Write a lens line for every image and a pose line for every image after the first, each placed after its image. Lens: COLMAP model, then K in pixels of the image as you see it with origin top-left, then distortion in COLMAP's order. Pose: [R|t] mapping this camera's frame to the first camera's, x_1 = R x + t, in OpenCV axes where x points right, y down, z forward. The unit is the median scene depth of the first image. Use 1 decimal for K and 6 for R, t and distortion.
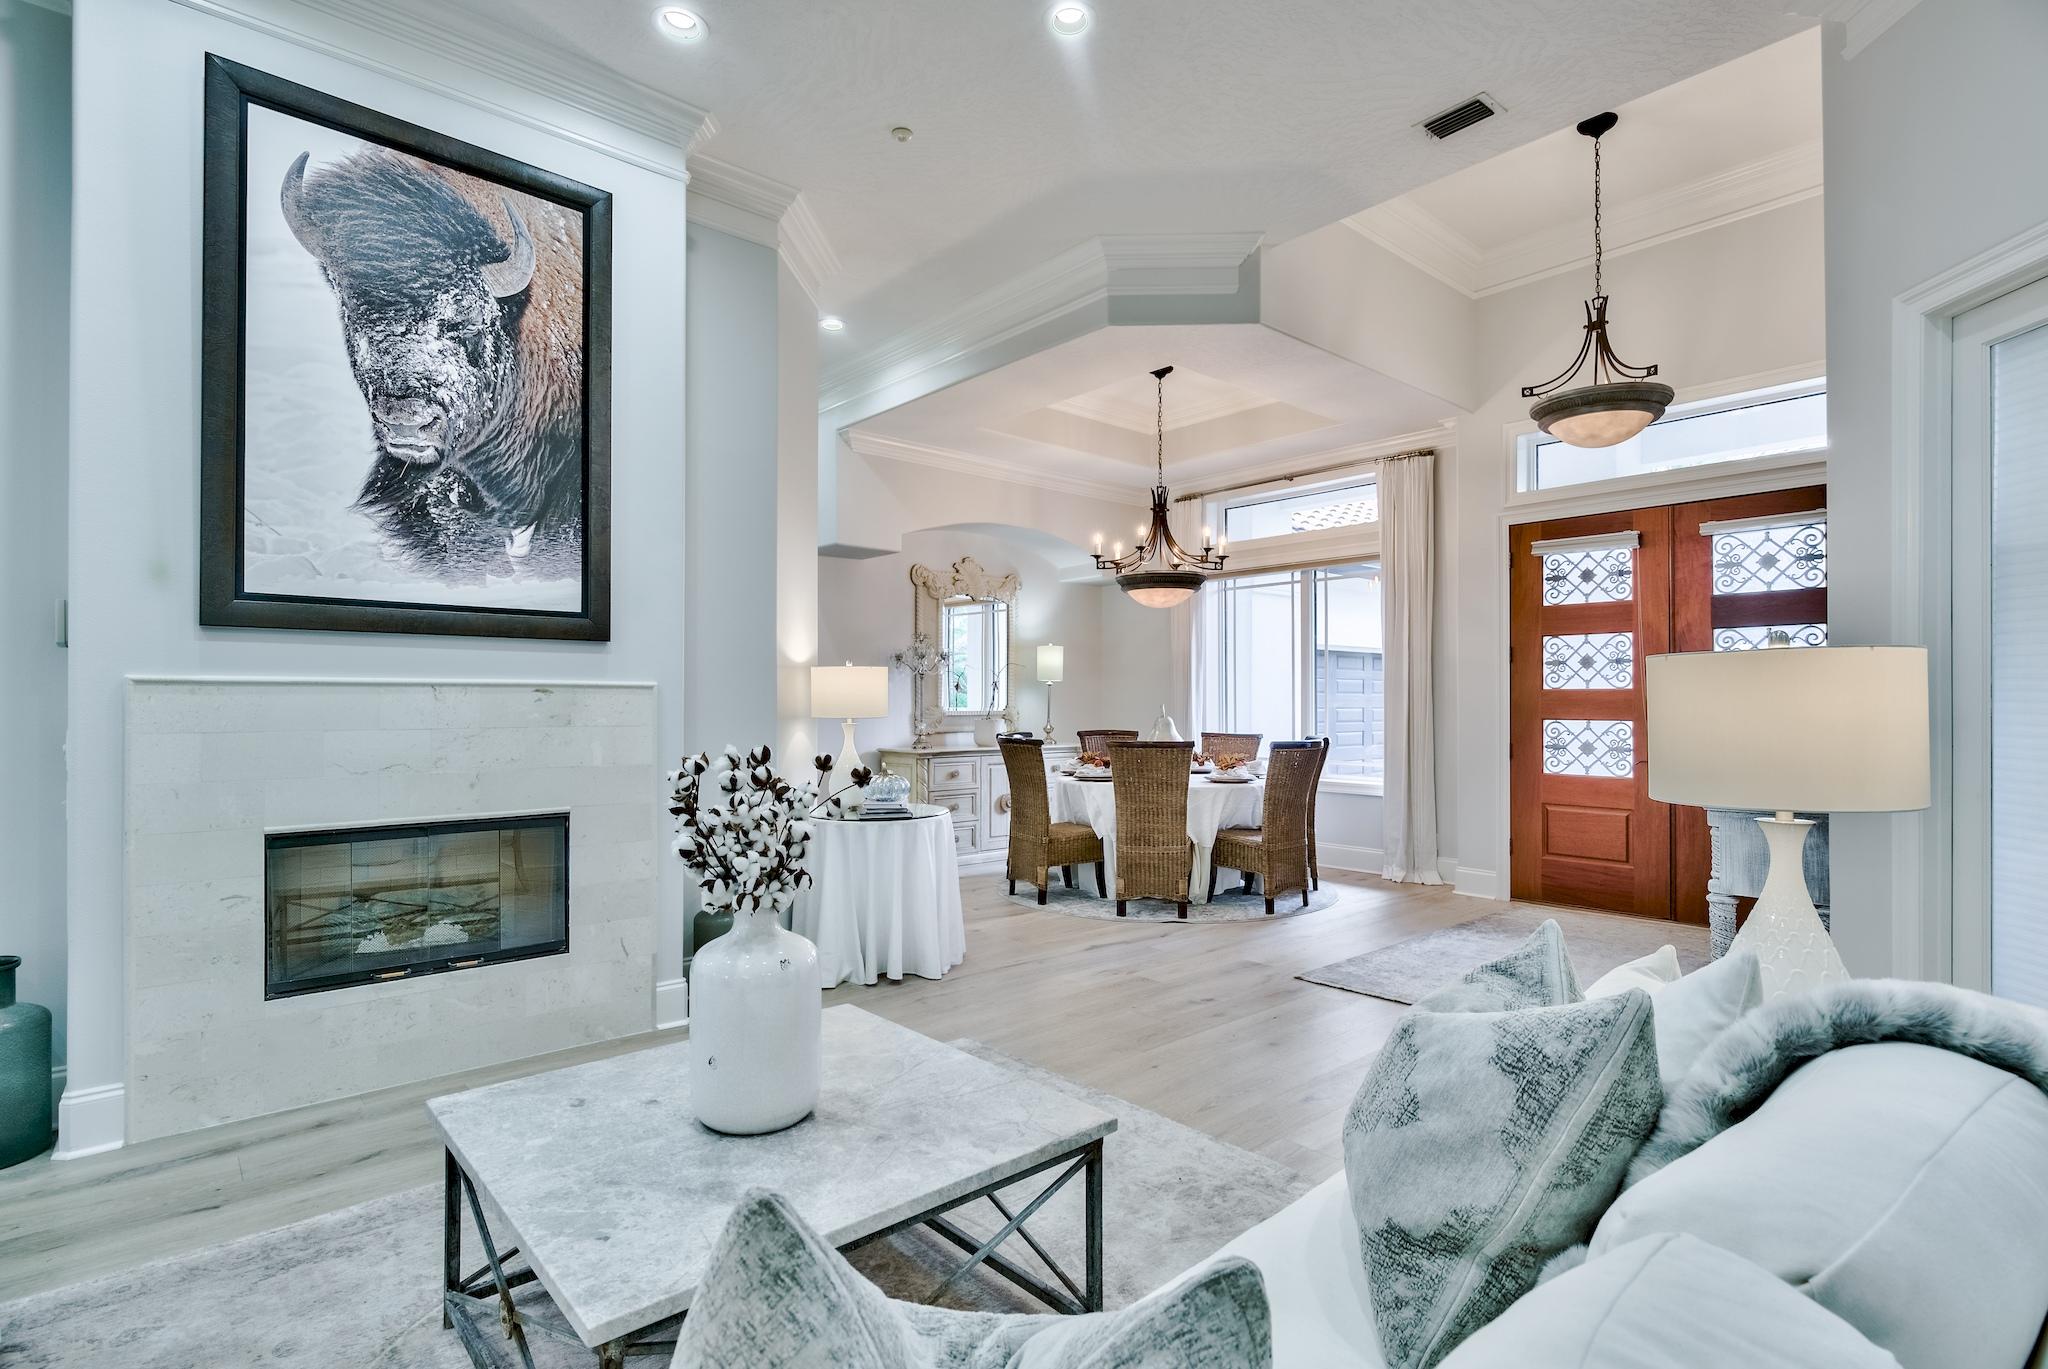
lens RADIAL K [[1001.8, 0, 1007.5], [0, 1001.8, 692.7], [0, 0, 1]] dist [-0.003648, 0.000739]
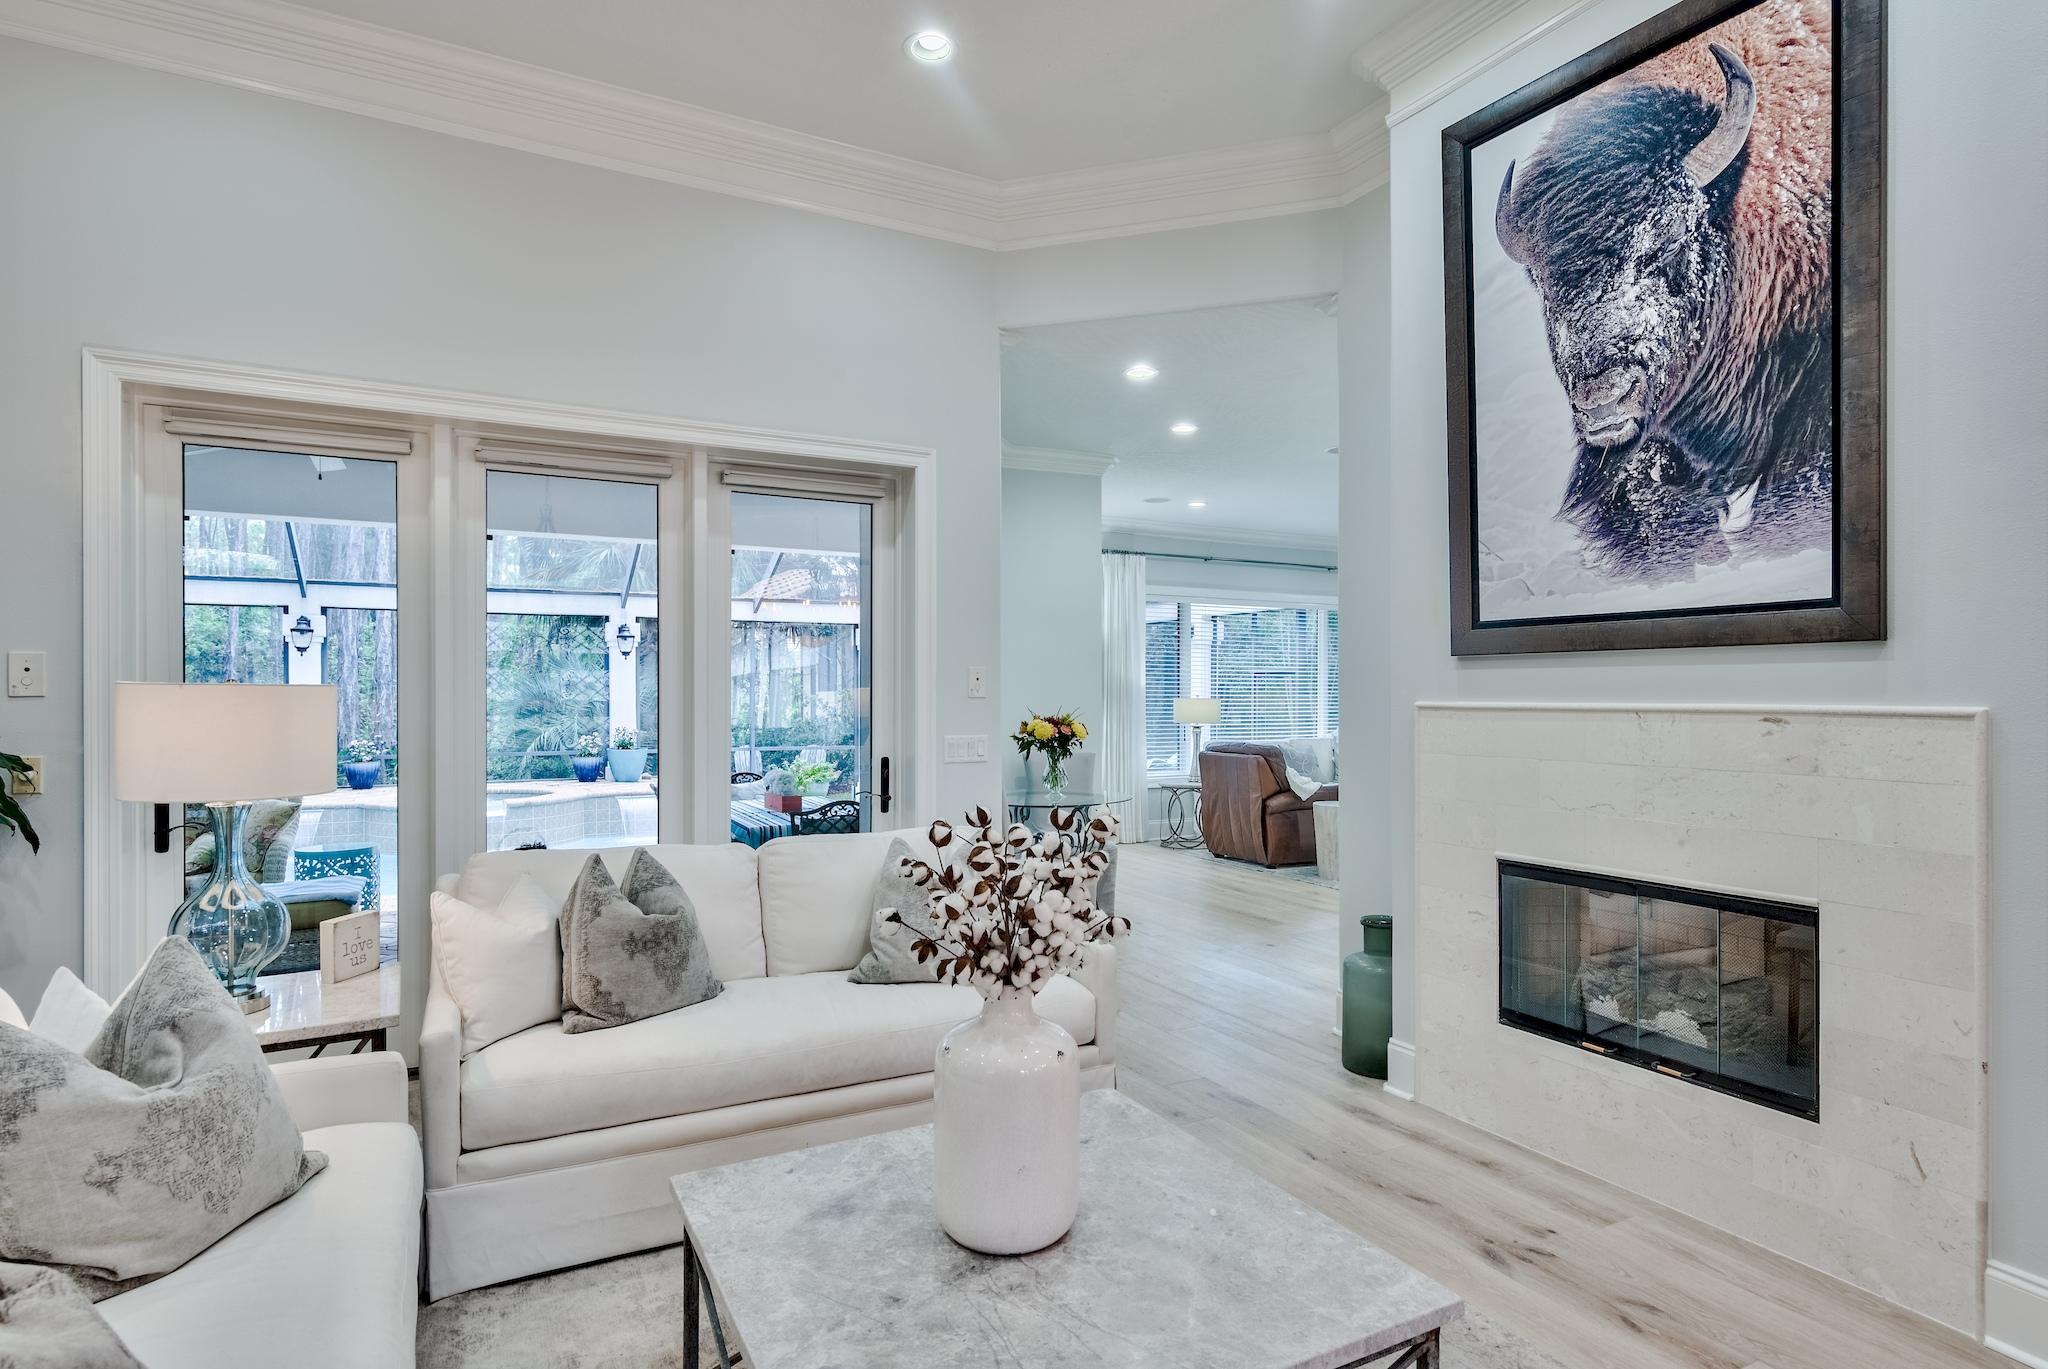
lens RADIAL K [[1053.5, 0, 1014.2], [0, 1053.5, 691.8], [0, 0, 1]] dist [-0.004450, 0.002858]
pose [[-0.218877, -0.002023, -0.975750, 0.368630], [0.009136, 0.999950, -0.004123, -0.024454], [0.975710, -0.009817, -0.218848, 0.690214]]
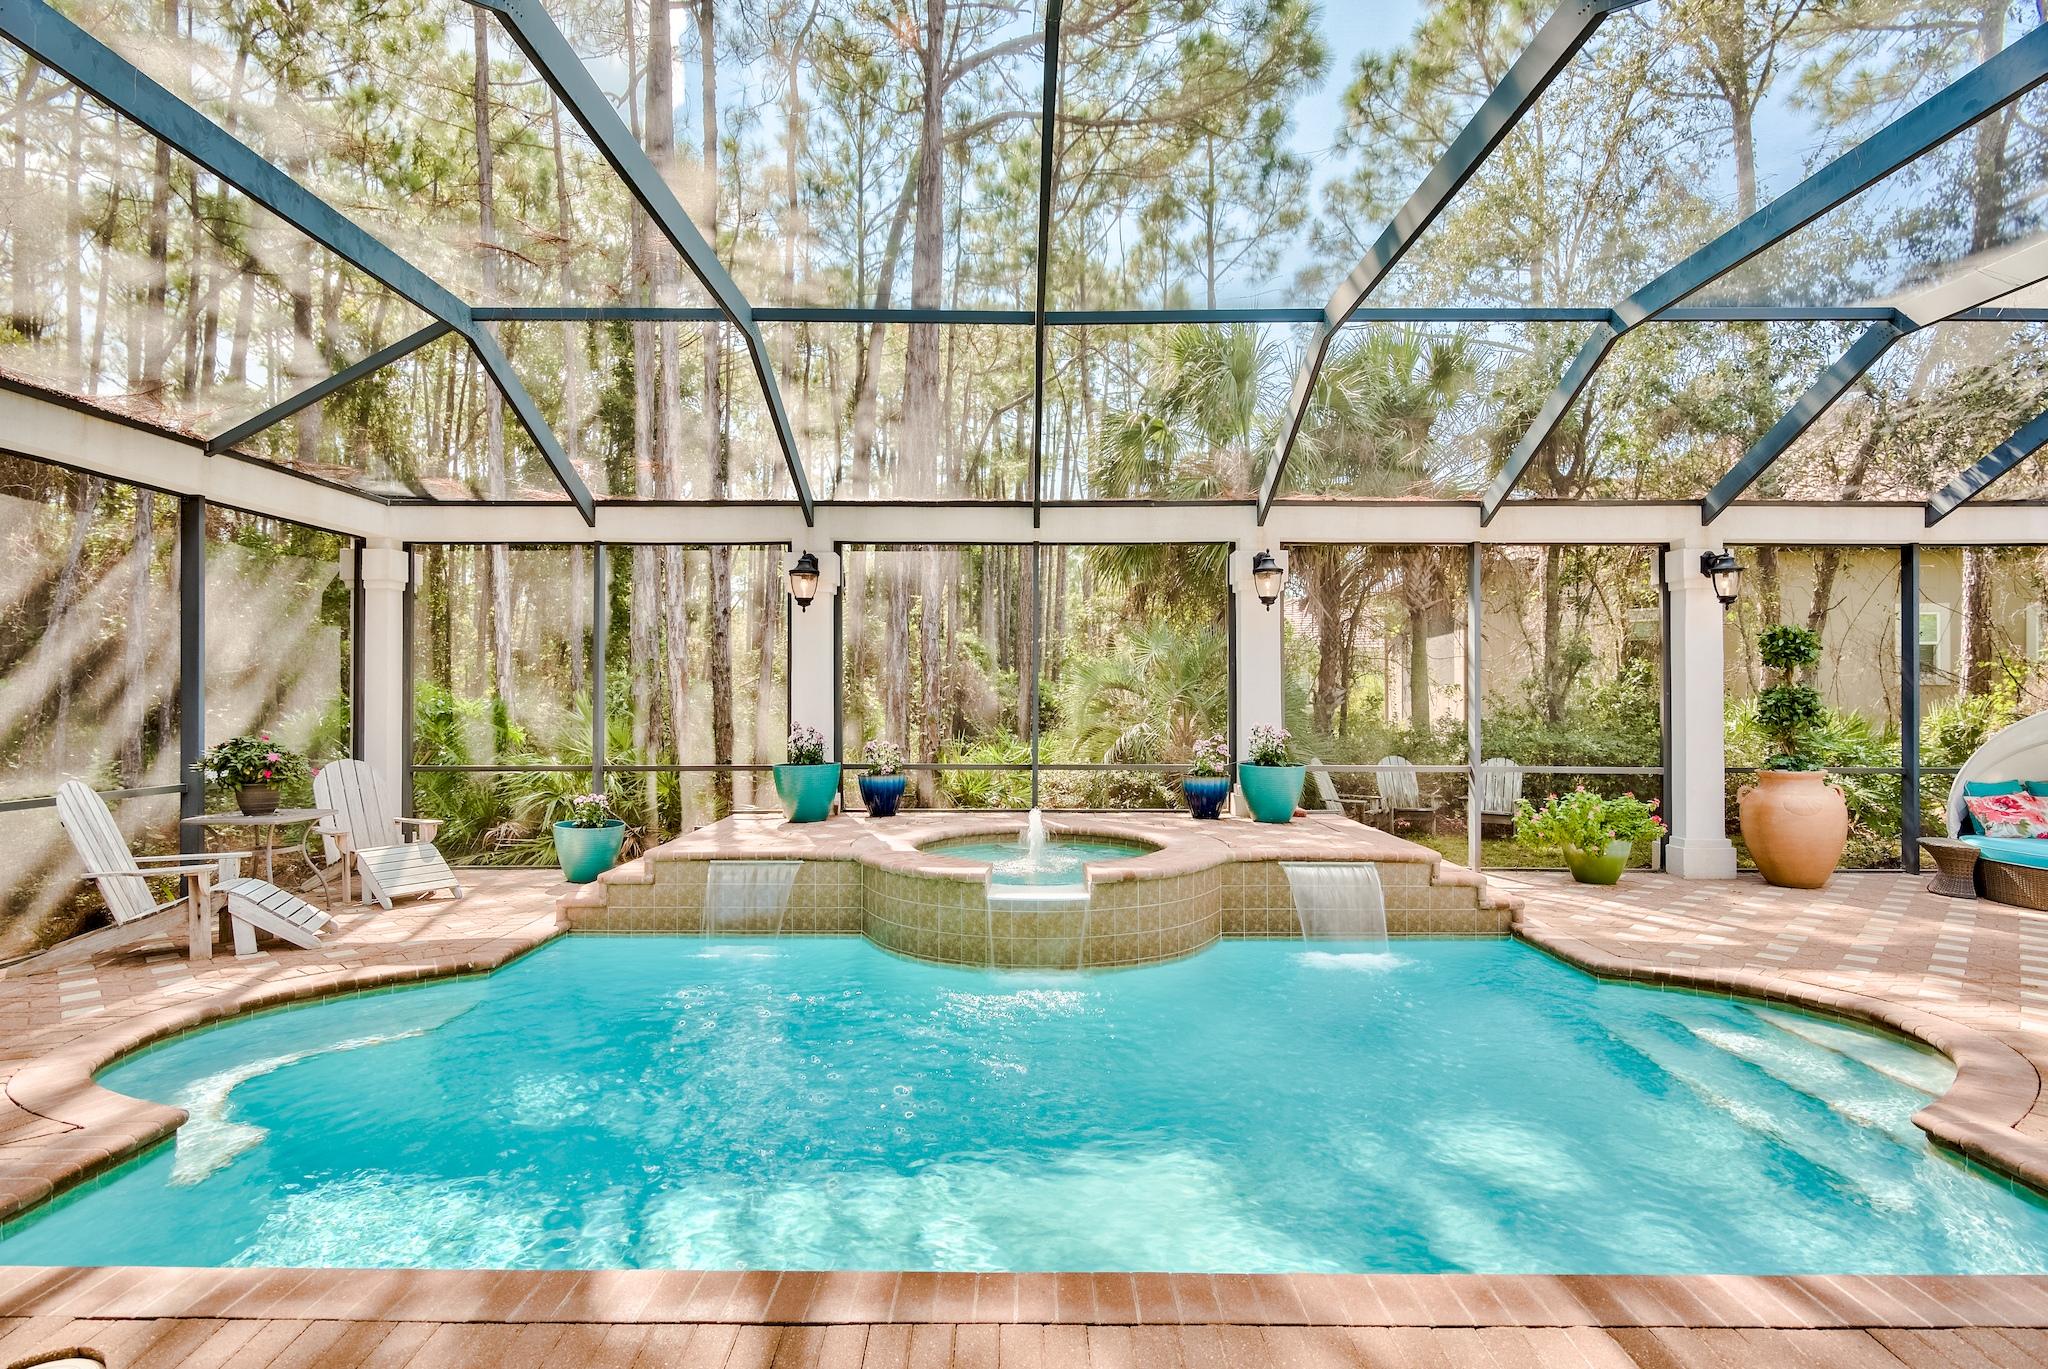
lens RADIAL K [[1001.8, 0, 1026.7], [0, 1001.8, 688.1], [0, 0, 1]] dist [-0.003648, 0.000739]
pose [[-0.650424, -0.006551, -0.759543, -1.422292], [0.005619, 0.999894, -0.013436, 0.027051], [0.759551, -0.013007, -0.650318, -0.789001]]
